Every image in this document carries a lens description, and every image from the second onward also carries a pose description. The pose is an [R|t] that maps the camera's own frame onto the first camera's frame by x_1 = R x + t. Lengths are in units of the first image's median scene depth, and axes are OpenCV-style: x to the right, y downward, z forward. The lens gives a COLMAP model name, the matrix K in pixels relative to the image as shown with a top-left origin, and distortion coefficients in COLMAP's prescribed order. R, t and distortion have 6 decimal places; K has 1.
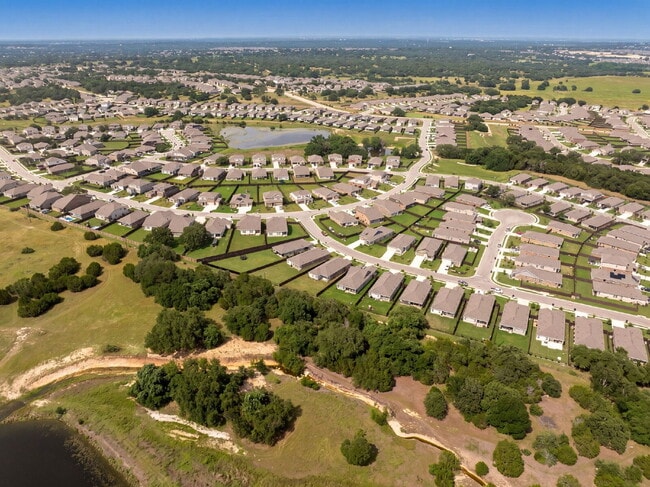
lens RADIAL K [[456.2, 0, 325.0], [0, 456.2, 243.5], [0, 0, 1]] dist [-0.032409, 0.000530]
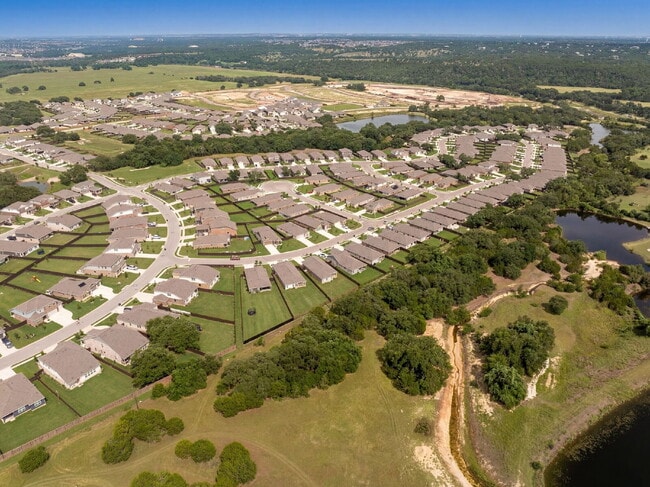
lens RADIAL K [[468.1, 0, 329.6], [0, 468.1, 242.5], [0, 0, 1]] dist [-0.019350, -0.001863]
pose [[0.326828, -0.391071, 0.860376, -0.749373], [0.394108, 0.883834, 0.252025, -0.217365], [-0.858989, 0.256713, 0.442986, 0.478842]]
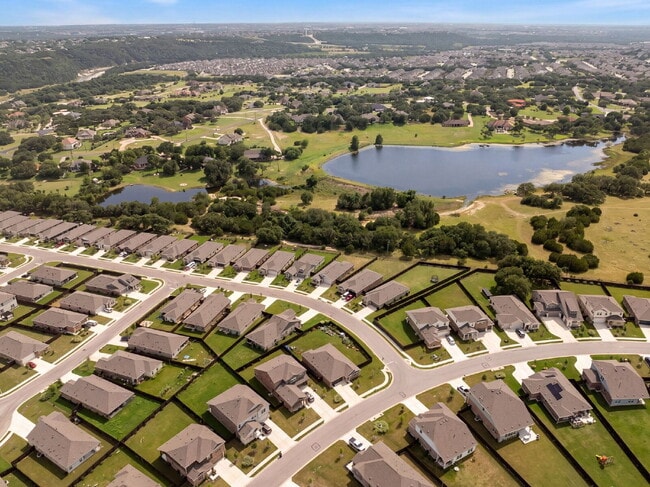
lens RADIAL K [[468.1, 0, 329.6], [0, 468.1, 242.5], [0, 0, 1]] dist [-0.019350, -0.001863]
pose [[-0.993366, 0.049154, -0.103965, 0.106836], [-0.047712, 0.646408, 0.761498, -0.667453], [0.104634, 0.761407, -0.639774, 1.439666]]
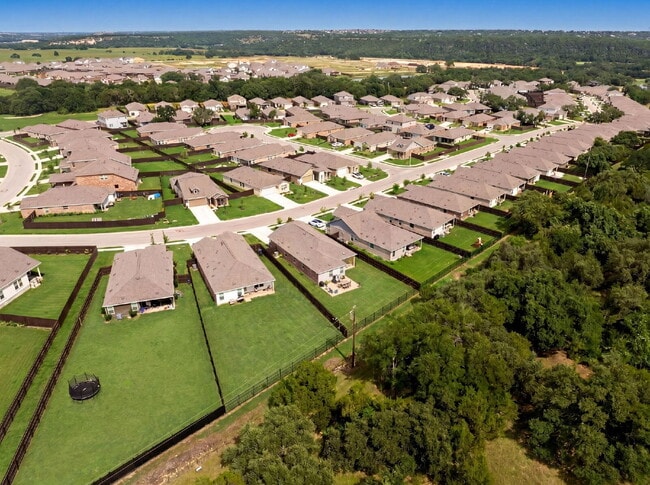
lens RADIAL K [[474.3, 0, 347.4], [0, 474.3, 241.0], [0, 0, 1]] dist [-0.033909, -0.000418]
pose [[0.266507, -0.387863, 0.882347, -0.305354], [0.408654, 0.874570, 0.261014, -0.039307], [-0.872912, 0.291013, 0.391581, 0.742238]]
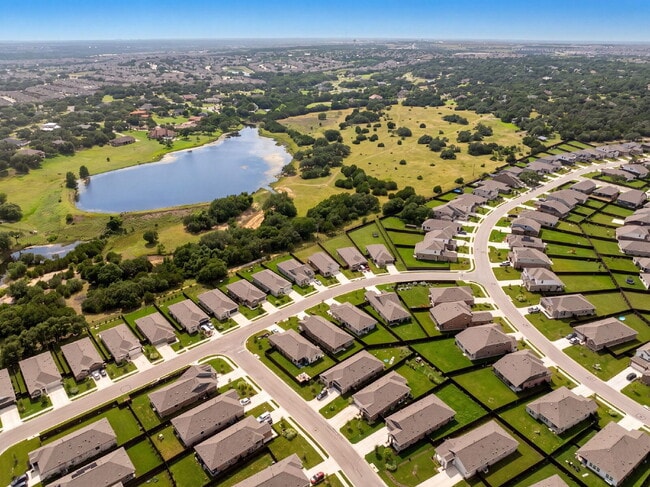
lens RADIAL K [[468.1, 0, 329.6], [0, 468.1, 242.5], [0, 0, 1]] dist [-0.019350, -0.001863]
pose [[-0.407014, 0.366952, -0.836472, 0.796645], [-0.376902, 0.766694, 0.519736, -0.487418], [0.832036, 0.526808, -0.173750, 1.066882]]
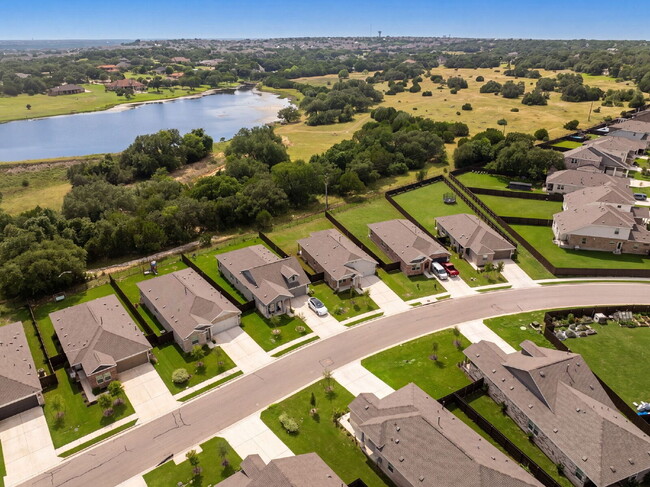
lens RADIAL K [[474.3, 0, 347.4], [0, 474.3, 242.0], [0, 0, 1]] dist [-0.033909, -0.000418]
pose [[-0.417379, 0.353801, -0.837030, 0.323568], [-0.384689, 0.765702, 0.515475, -0.158599], [0.823292, 0.537145, -0.183484, 0.983529]]
